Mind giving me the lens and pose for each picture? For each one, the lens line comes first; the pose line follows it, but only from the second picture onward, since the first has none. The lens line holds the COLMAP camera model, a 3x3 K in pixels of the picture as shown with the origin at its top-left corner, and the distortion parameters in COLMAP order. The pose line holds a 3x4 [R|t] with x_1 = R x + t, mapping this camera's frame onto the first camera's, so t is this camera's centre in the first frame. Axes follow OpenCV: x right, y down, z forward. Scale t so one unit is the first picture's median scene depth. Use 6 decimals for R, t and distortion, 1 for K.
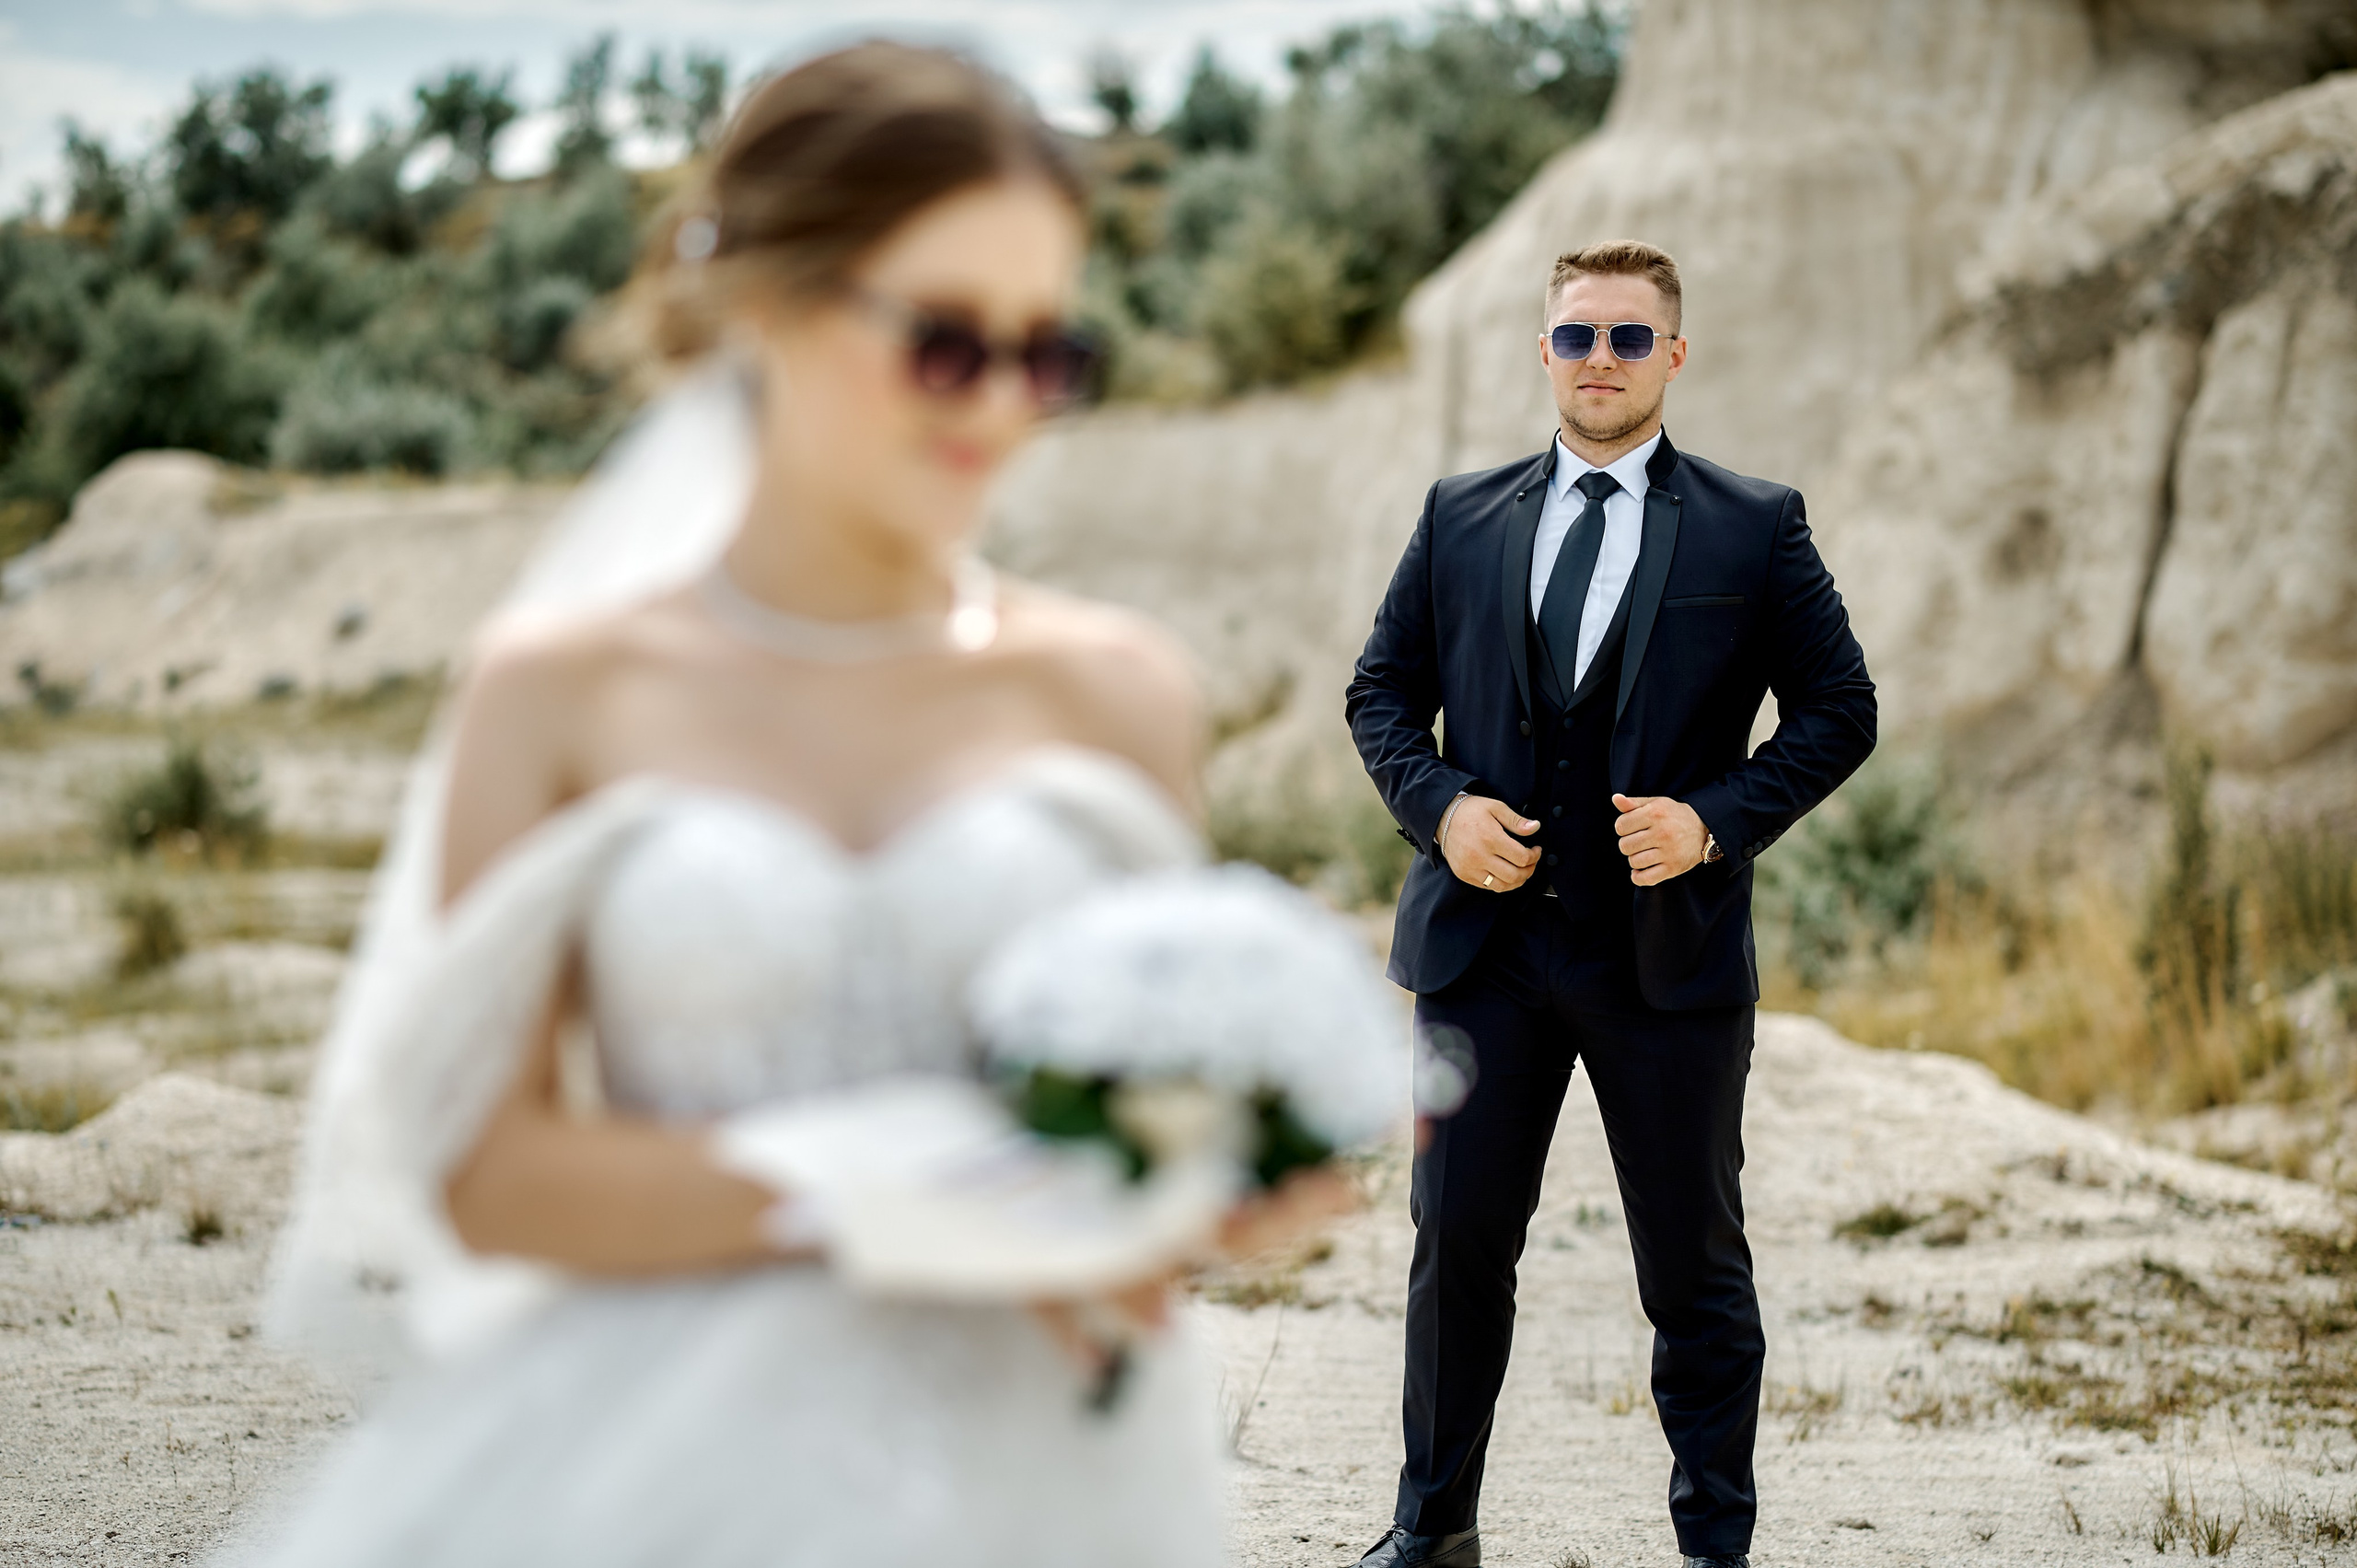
lens RADIAL K [[5717.4, 0, 1179.1], [0, 5717.4, 788.2], [0, 0, 1]] dist [0.023319, 0.927770]
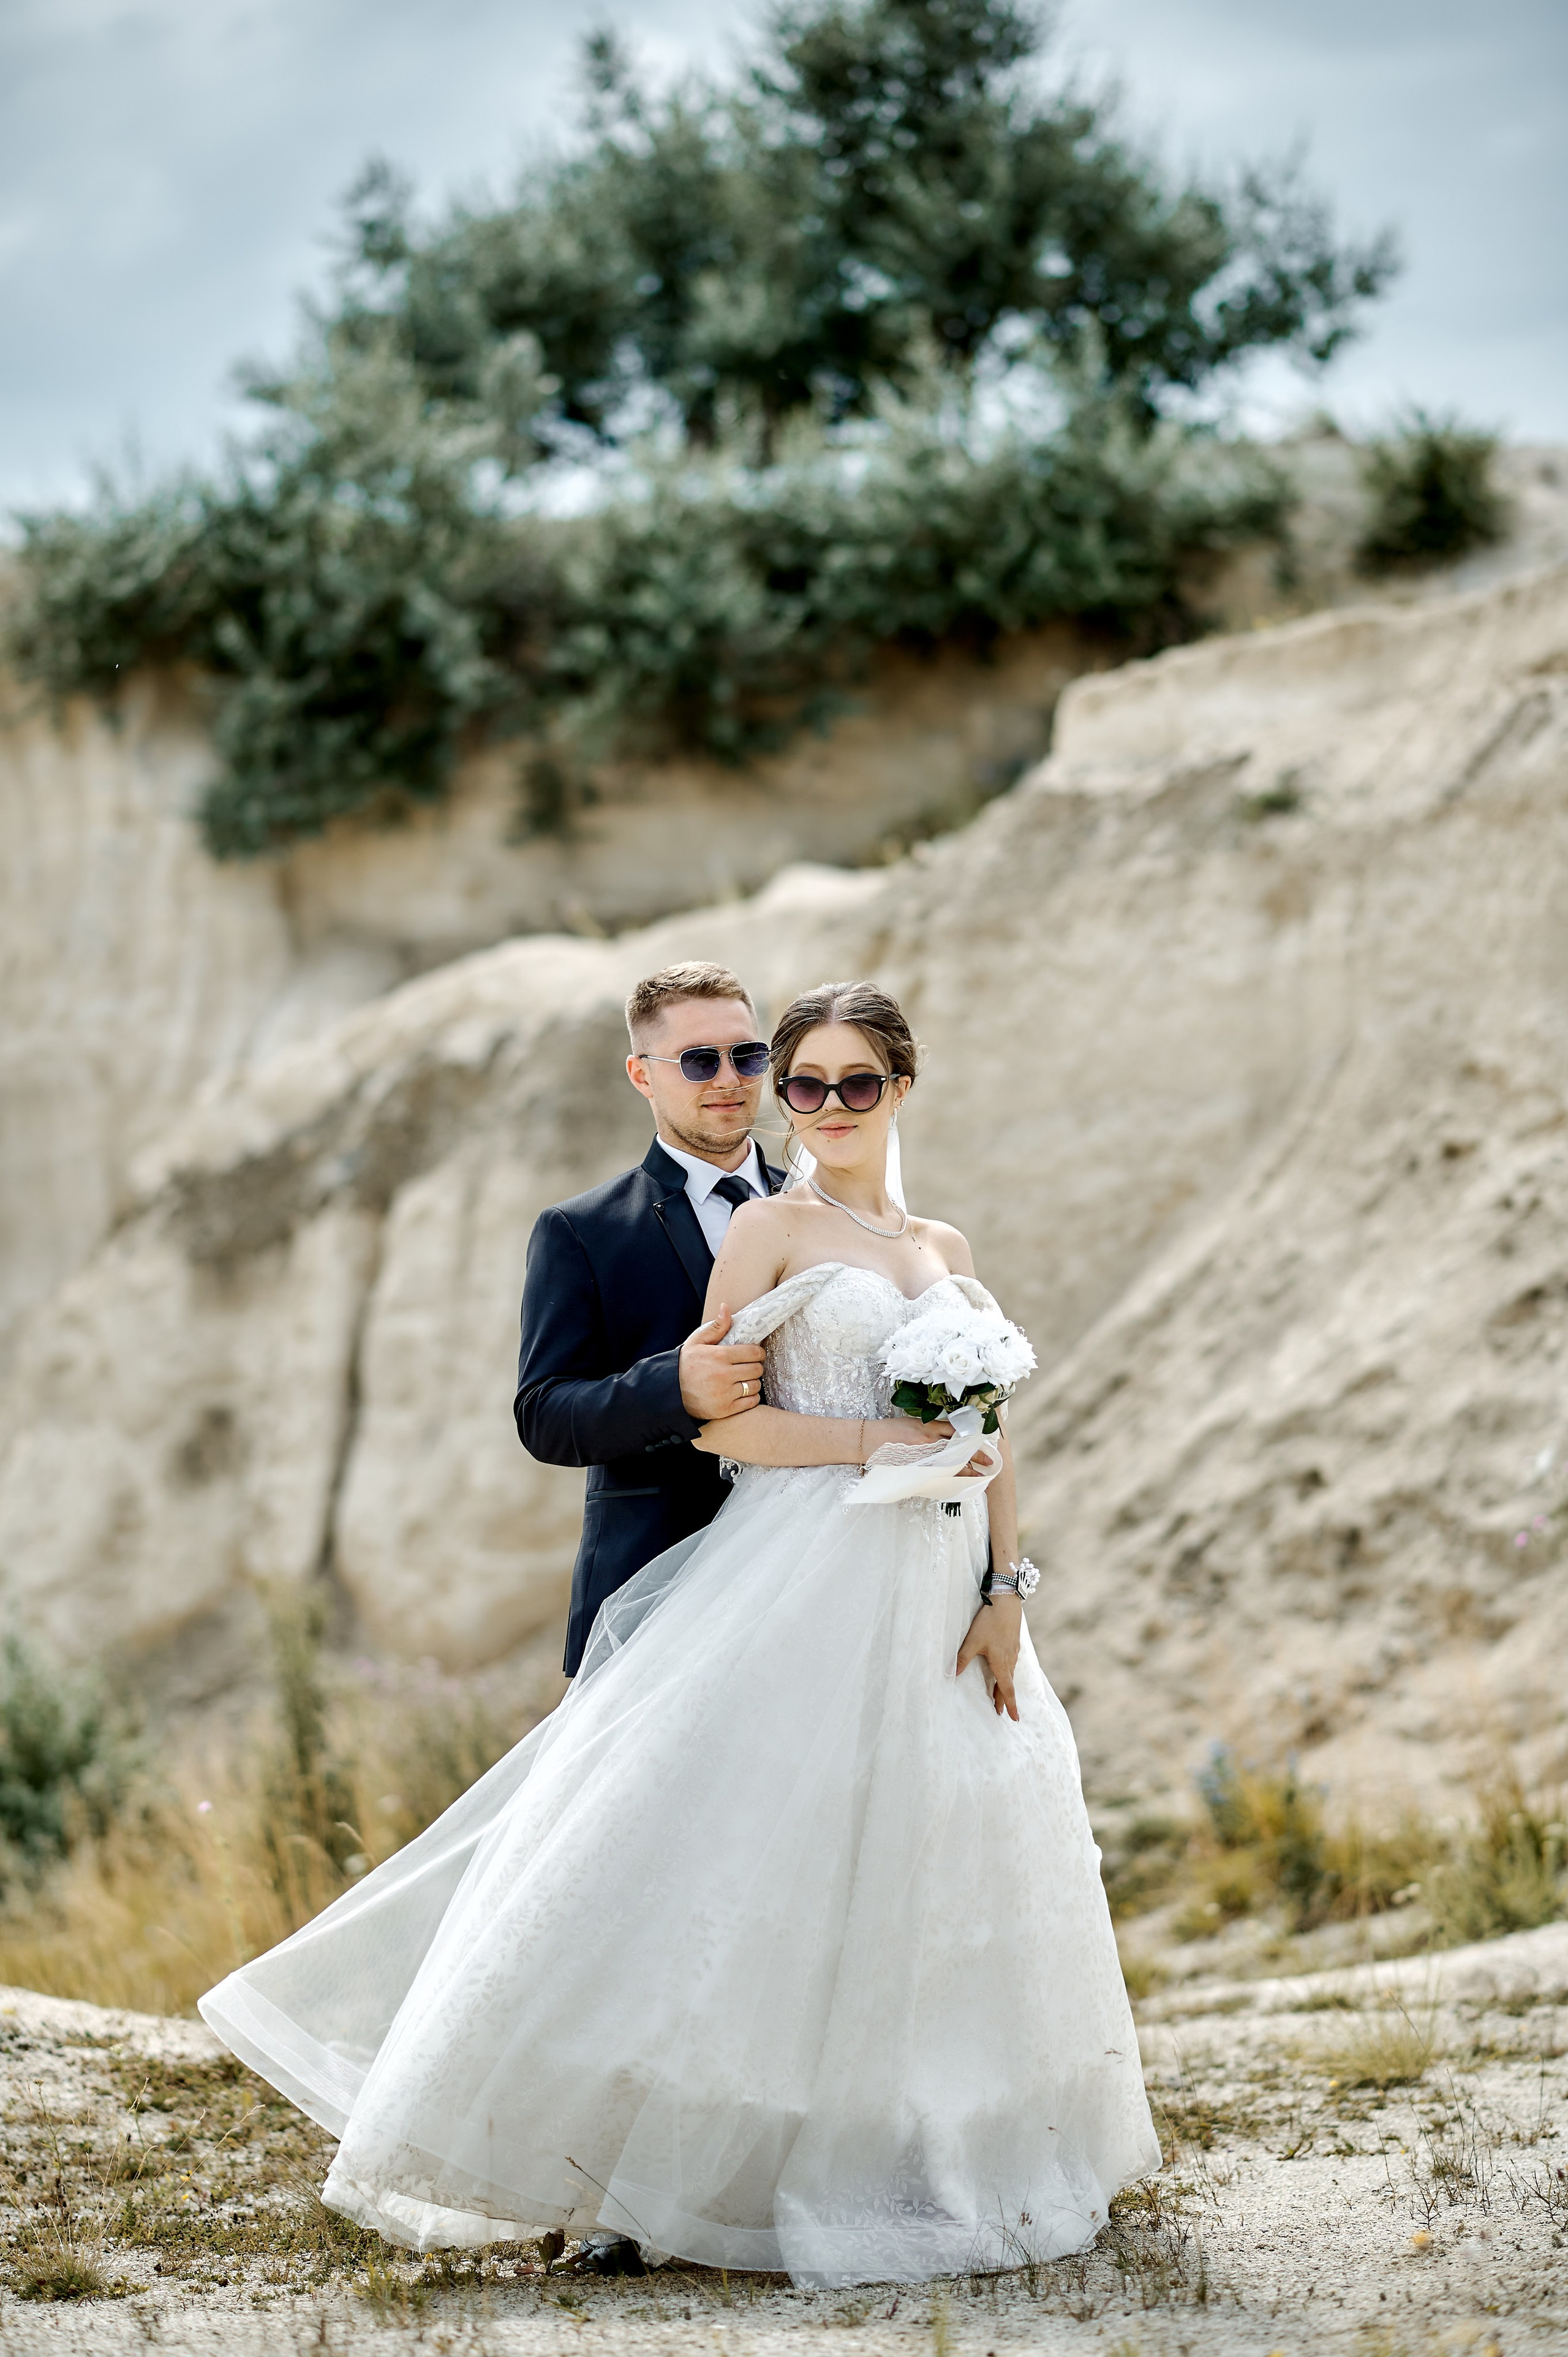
lens RADIAL K [[5705.5, 0, 784.6], [0, 5705.5, 1181.3], [0, 0, 1]] dist [0.013566, 0.761459]
pose [[0.975530, -0.037396, 0.216665, 0.048395], [0.060711, 0.992933, -0.101971, 0.017887], [-0.211320, 0.112629, 0.970906, 0.093817]]
